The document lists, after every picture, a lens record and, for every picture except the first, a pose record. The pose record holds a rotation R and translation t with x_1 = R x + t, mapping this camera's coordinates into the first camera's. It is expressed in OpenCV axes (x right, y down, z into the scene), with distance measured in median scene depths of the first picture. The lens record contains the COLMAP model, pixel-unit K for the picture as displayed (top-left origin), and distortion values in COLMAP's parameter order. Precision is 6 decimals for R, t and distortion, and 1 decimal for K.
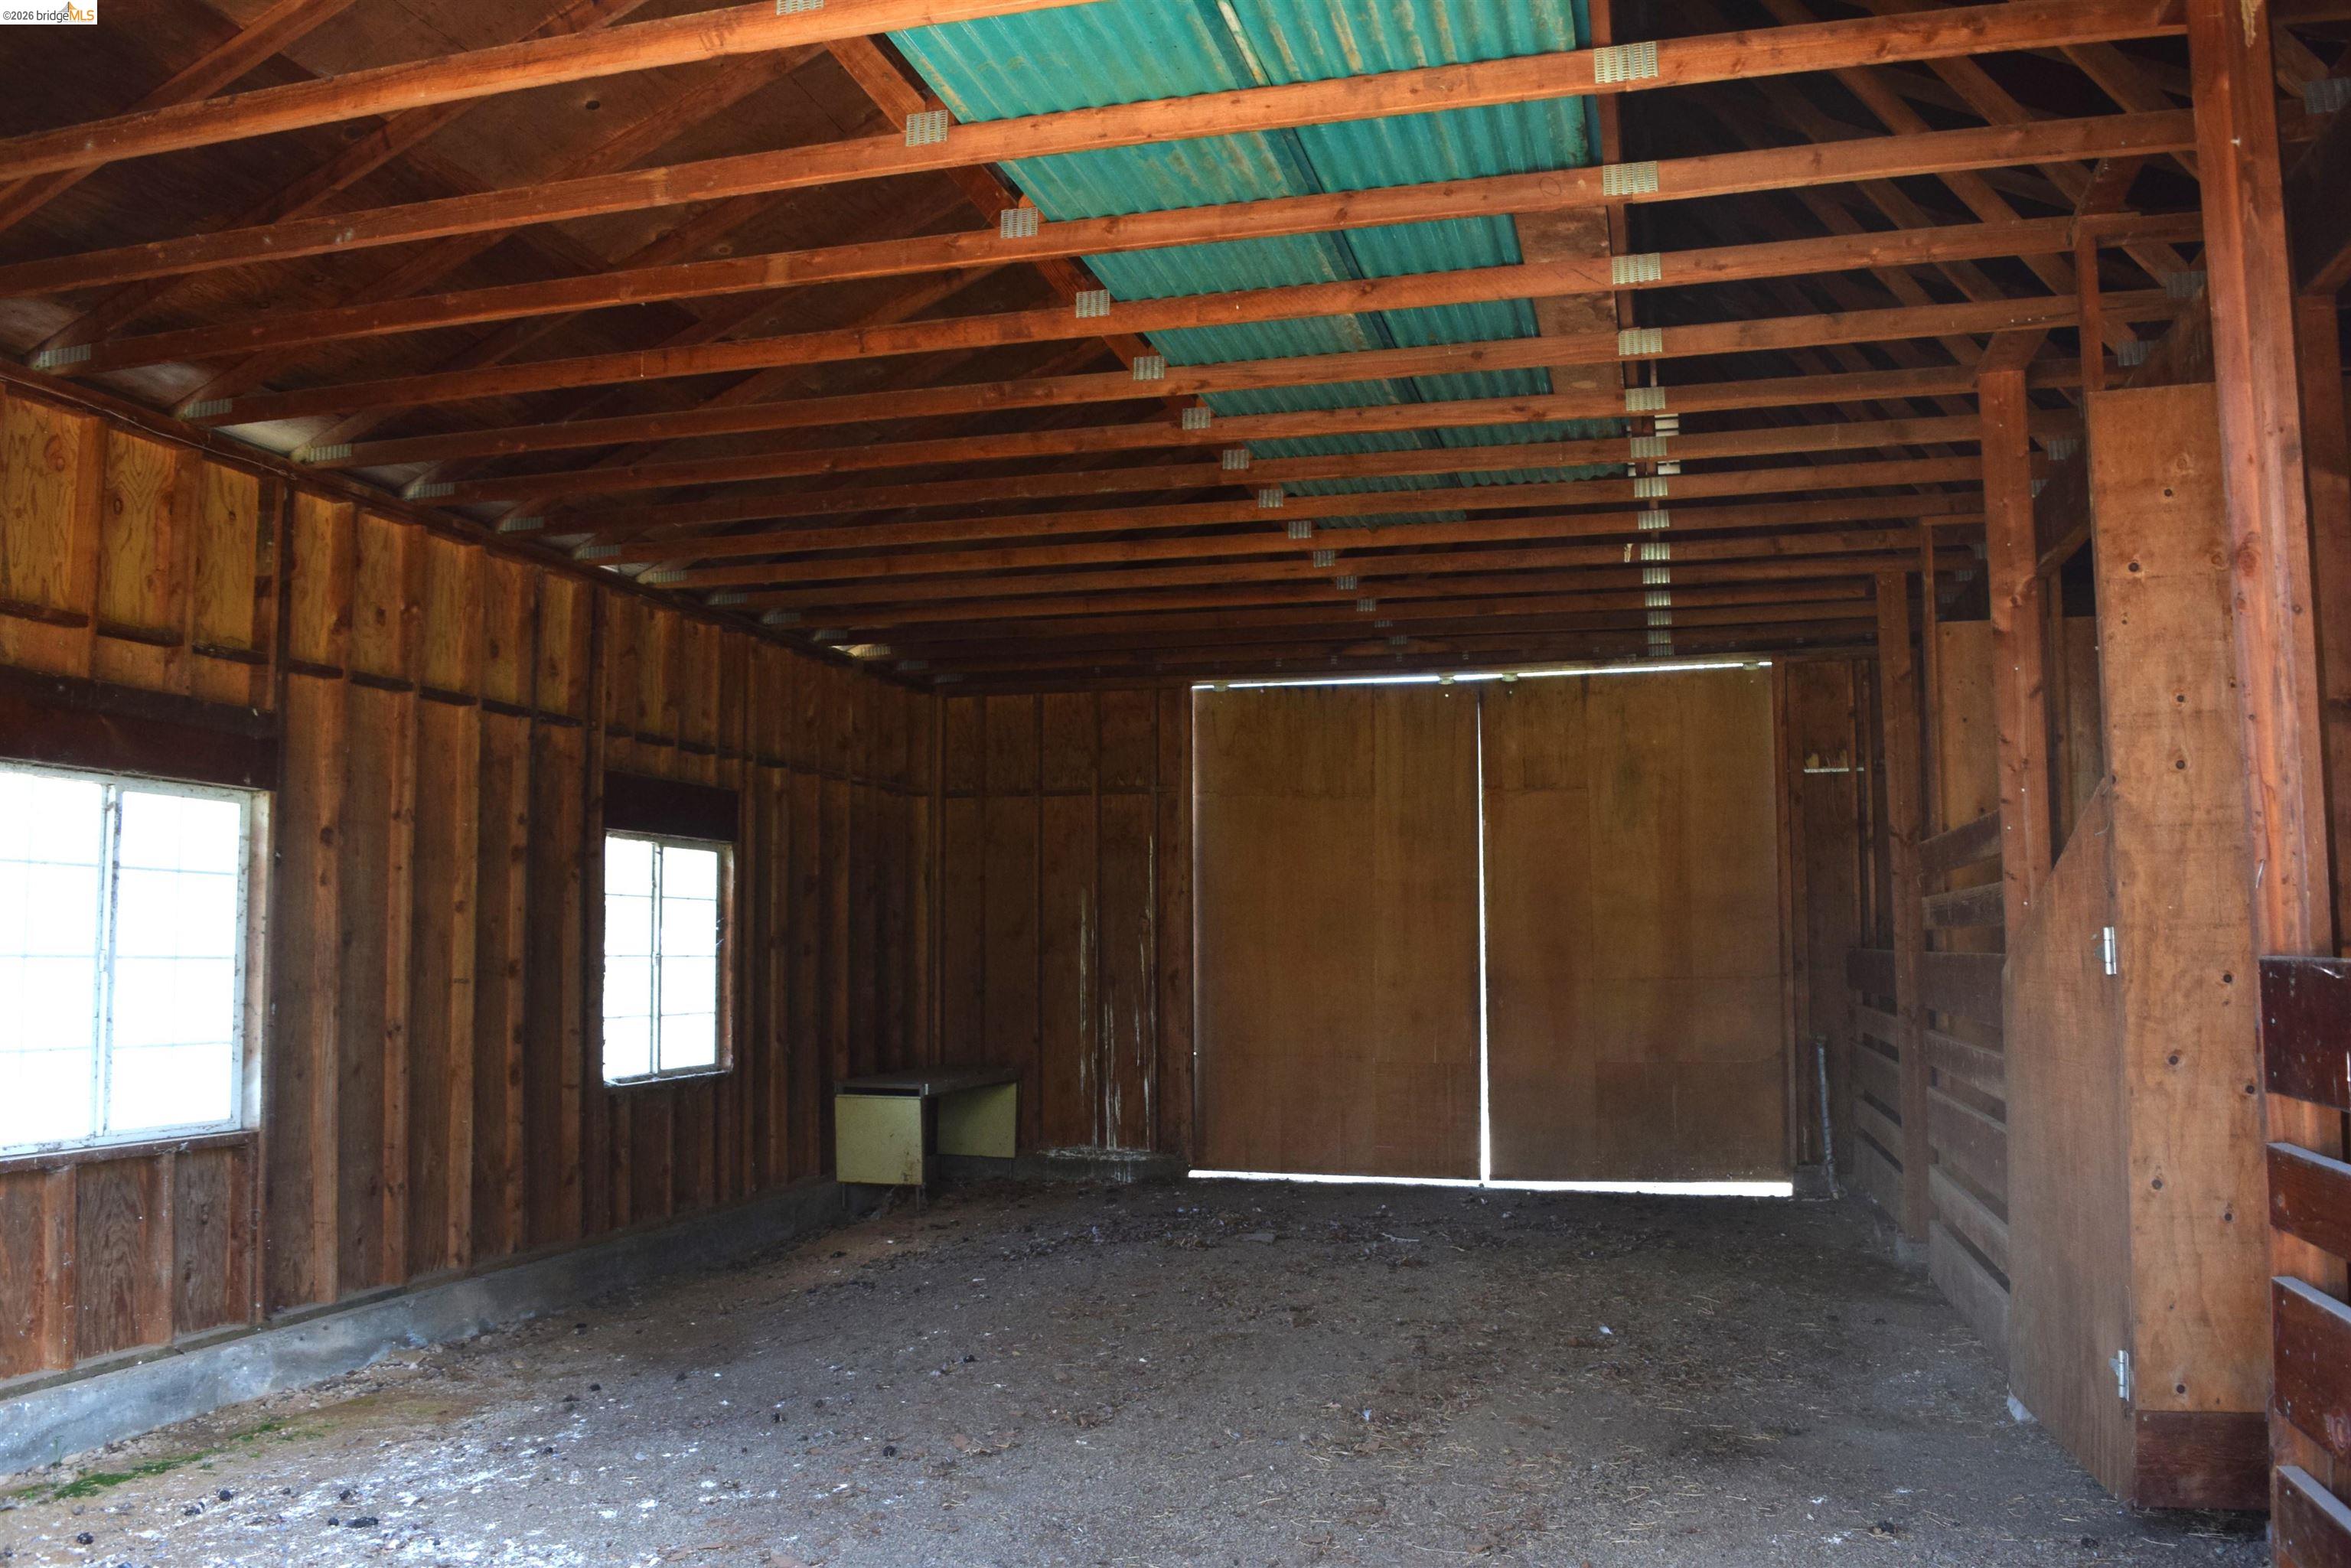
lens RADIAL K [[1846.5, 0, 1185.4], [0, 1846.5, 786.0], [0, 0, 1]] dist [-0.097648, 0.024258]
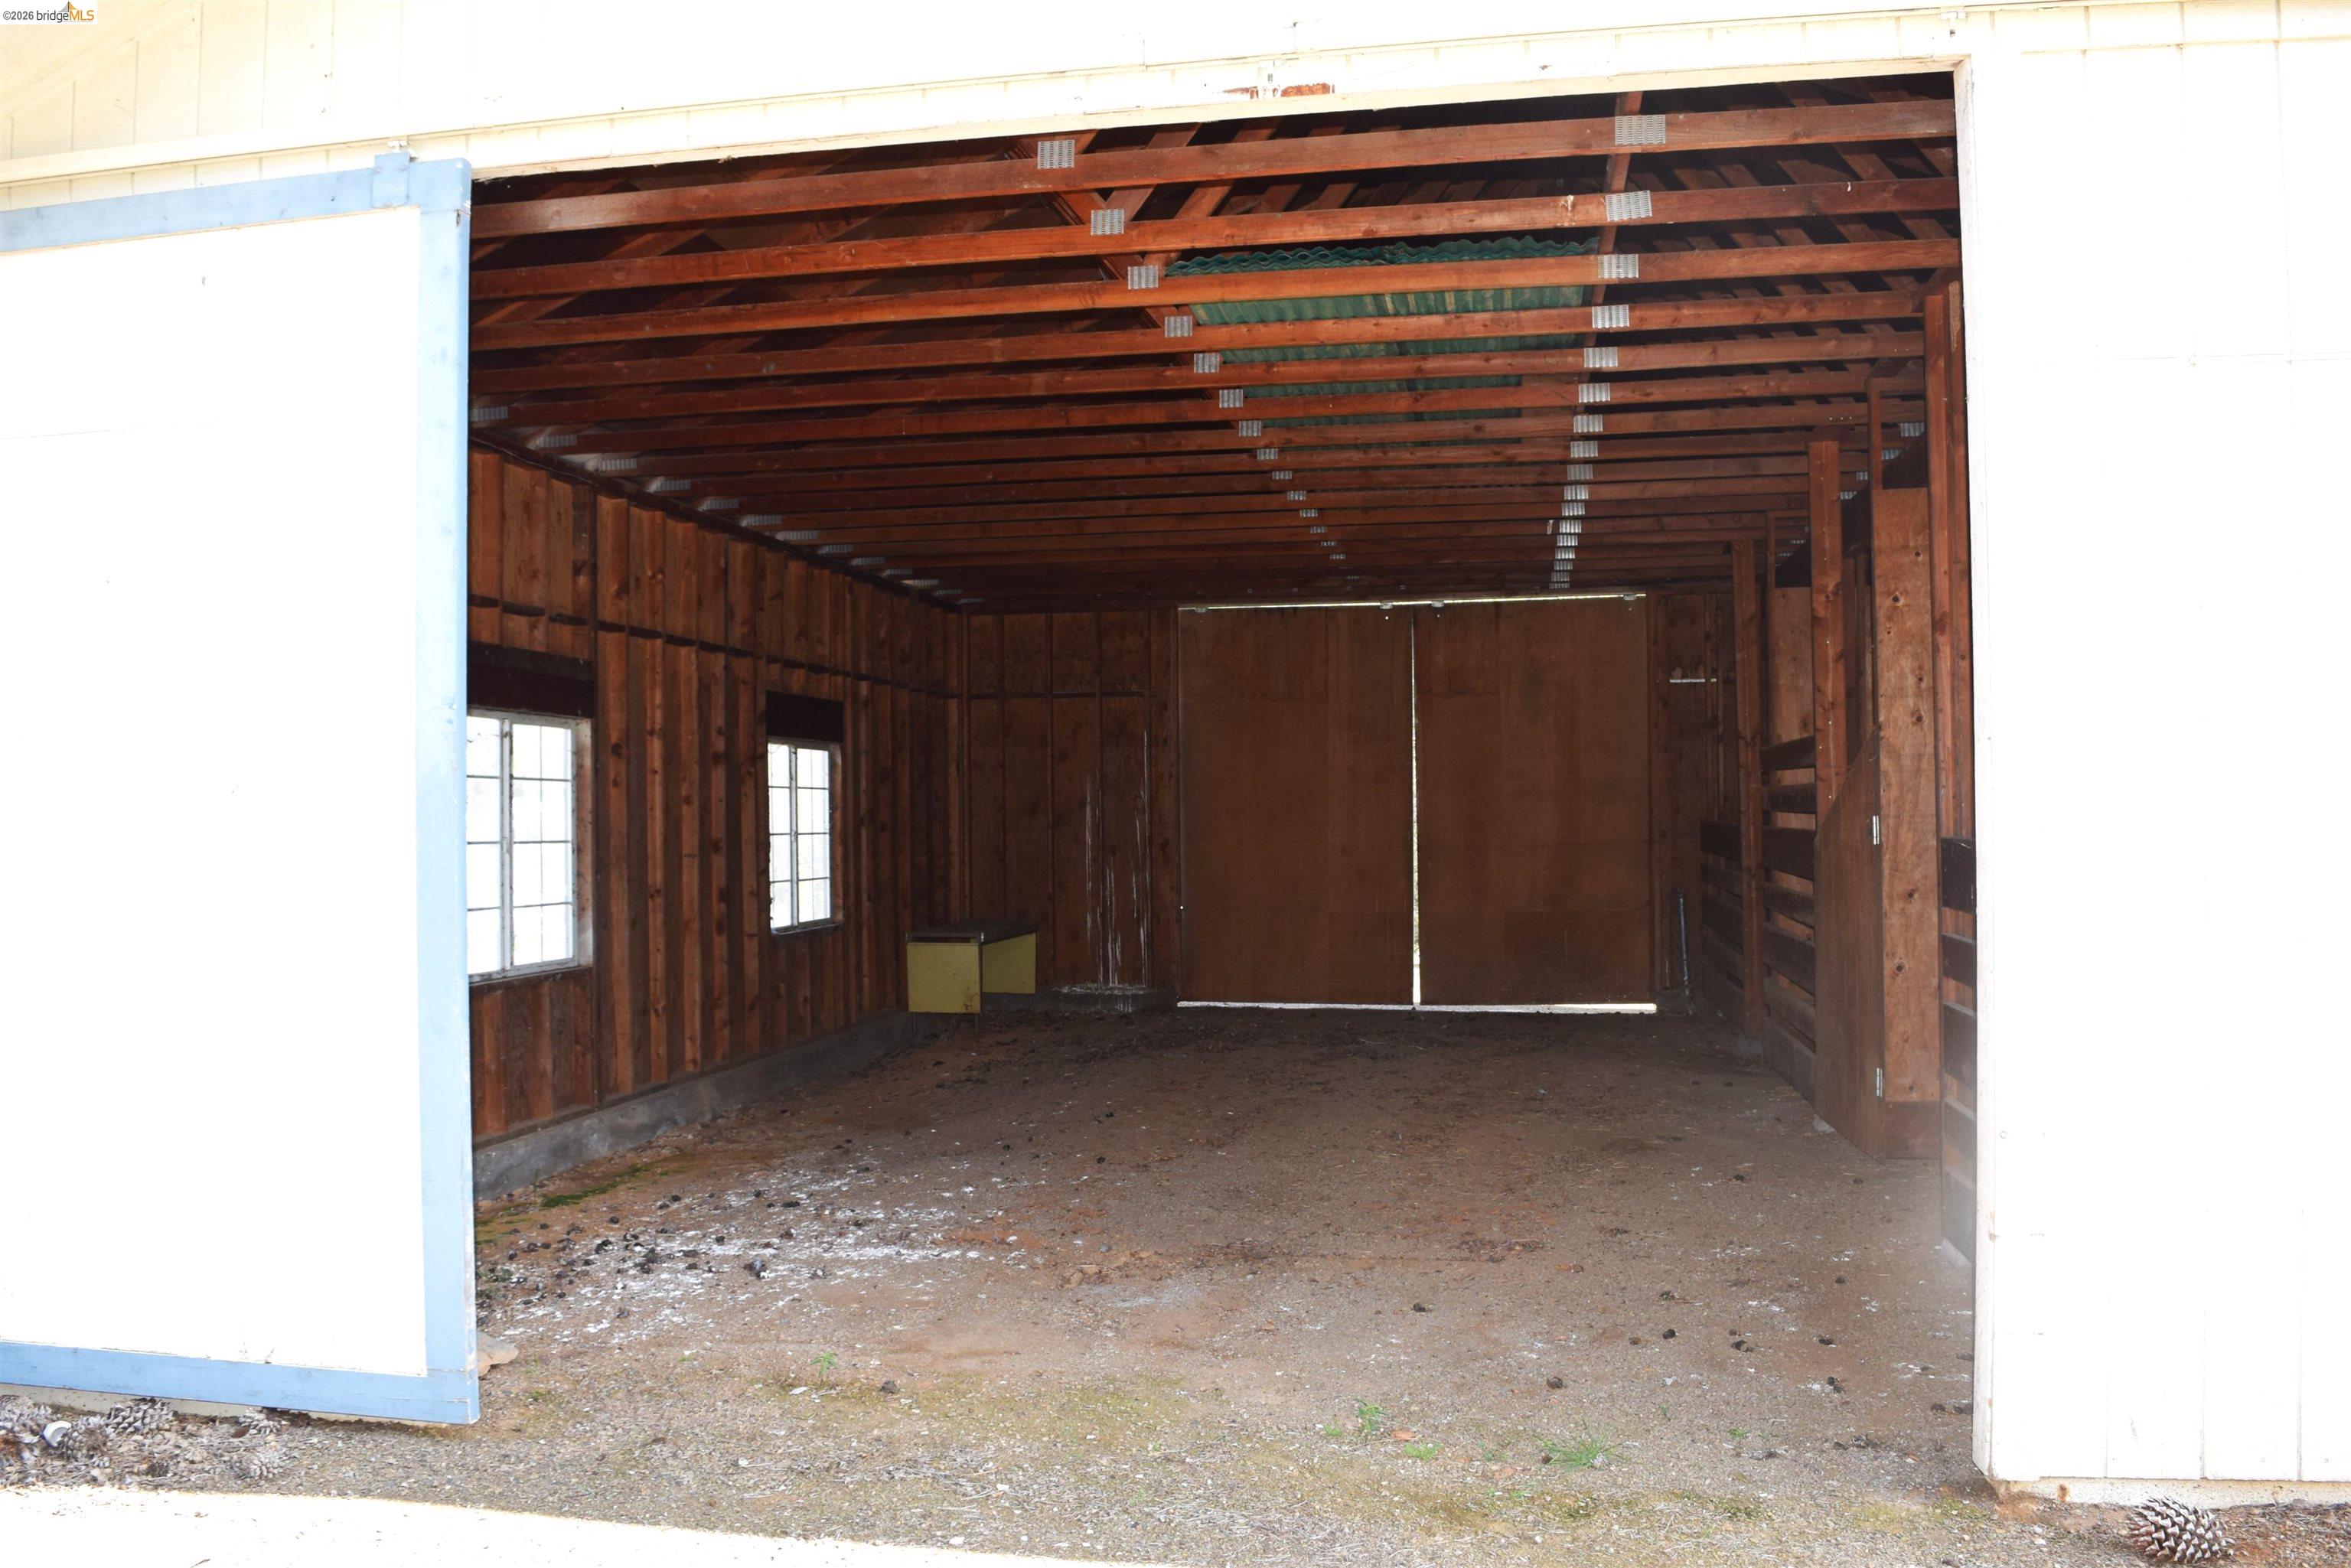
lens RADIAL K [[1846.5, 0, 1185.4], [0, 1846.5, 786.0], [0, 0, 1]] dist [-0.097648, 0.024258]
pose [[0.996549, -0.005029, 0.082852, -0.144088], [-0.000973, 0.997387, 0.072243, -0.038656], [-0.082999, -0.072074, 0.993940, -0.340490]]
